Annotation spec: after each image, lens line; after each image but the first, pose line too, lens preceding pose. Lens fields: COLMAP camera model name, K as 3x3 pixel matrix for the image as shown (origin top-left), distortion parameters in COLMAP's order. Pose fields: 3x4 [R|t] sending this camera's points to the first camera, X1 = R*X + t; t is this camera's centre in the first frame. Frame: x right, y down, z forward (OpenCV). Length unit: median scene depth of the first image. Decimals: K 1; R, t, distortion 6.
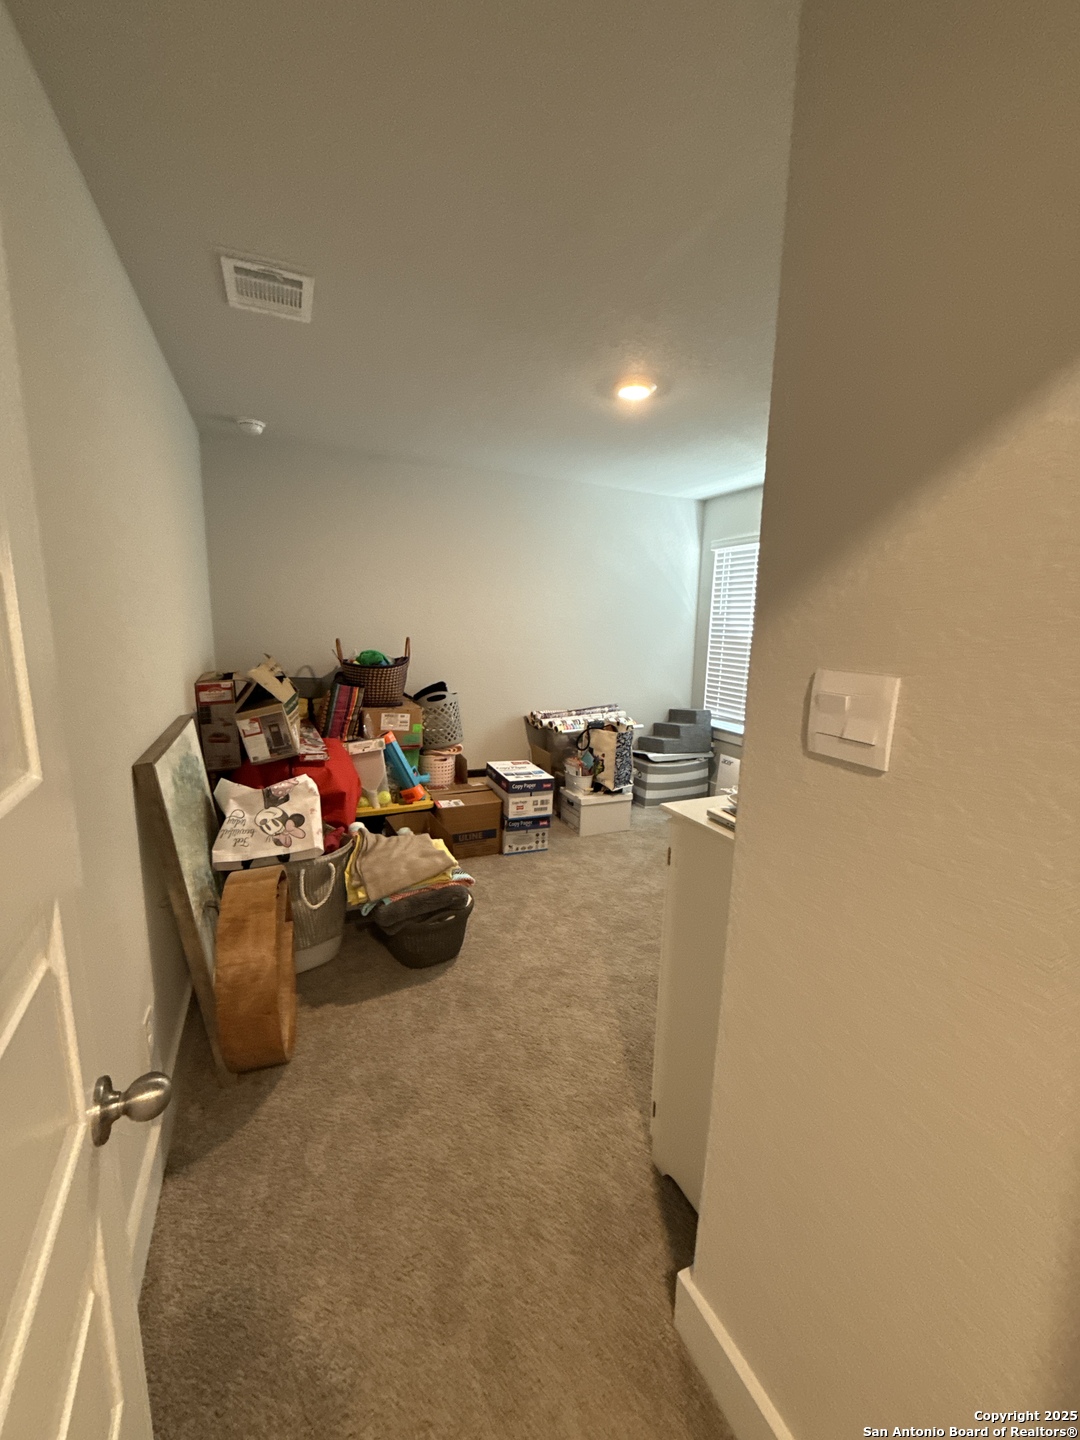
lens RADIAL K [[570.5, 0, 538.5], [0, 570.5, 715.2], [0, 0, 1]] dist [0.000759, -0.000052]
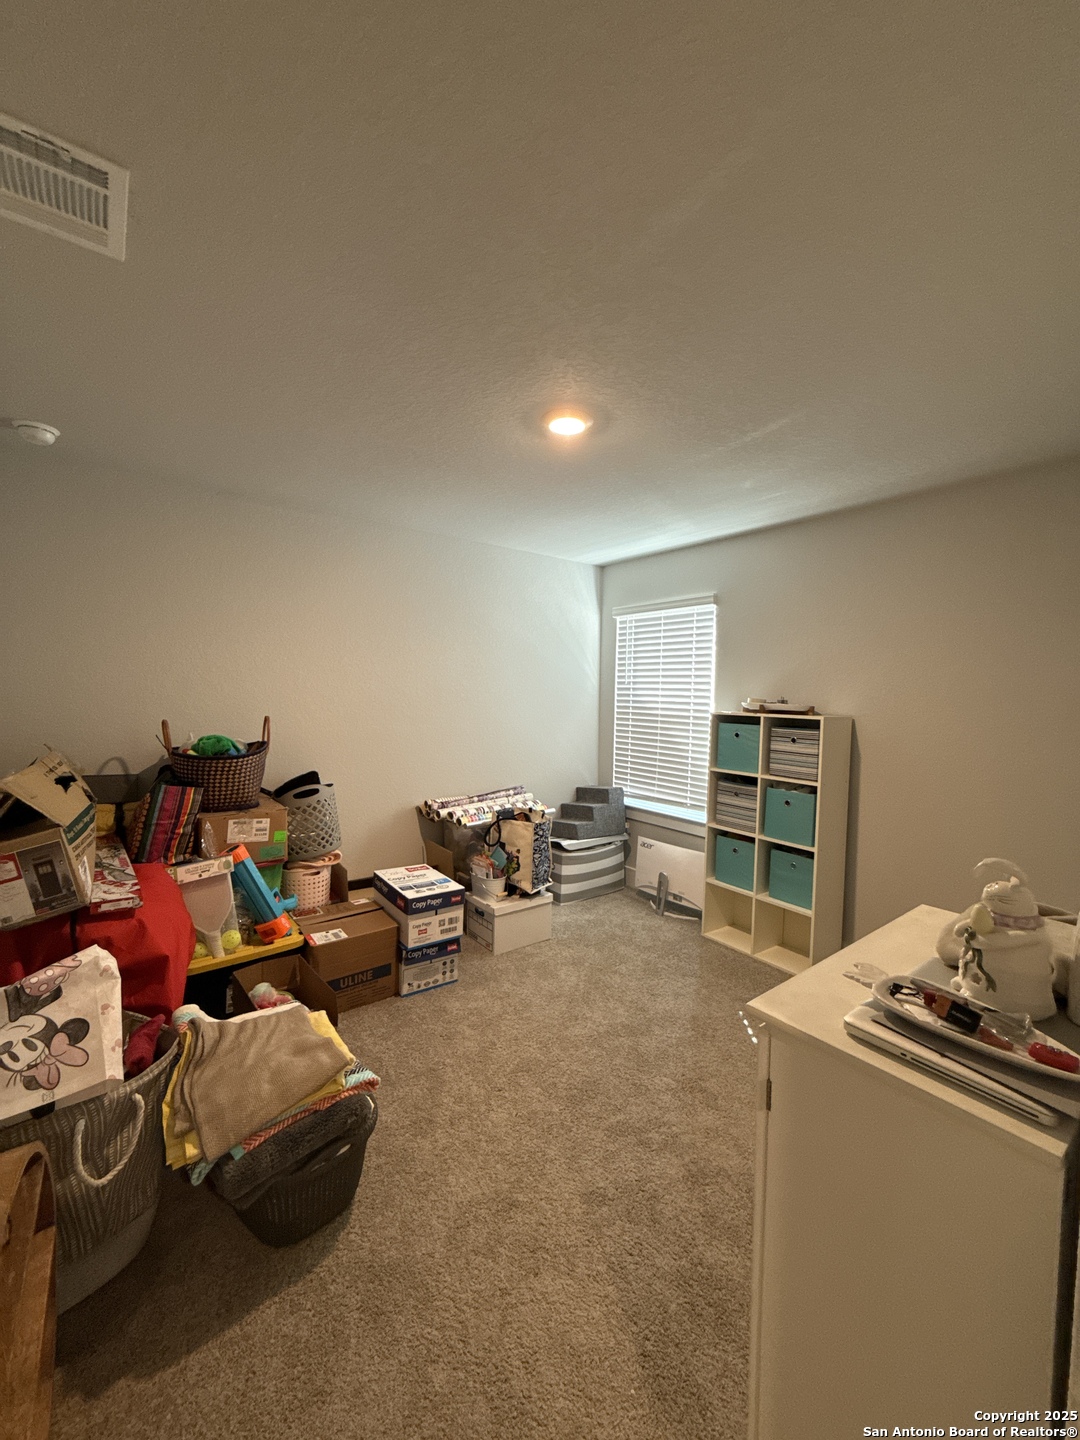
lens RADIAL K [[570.5, 0, 538.5], [0, 570.5, 715.2], [0, 0, 1]] dist [0.000759, -0.000052]
pose [[0.972012, -0.018348, 0.234214, -0.054838], [0.045650, 0.992694, -0.111687, -0.036304], [-0.230453, 0.119253, 0.965748, 0.175880]]
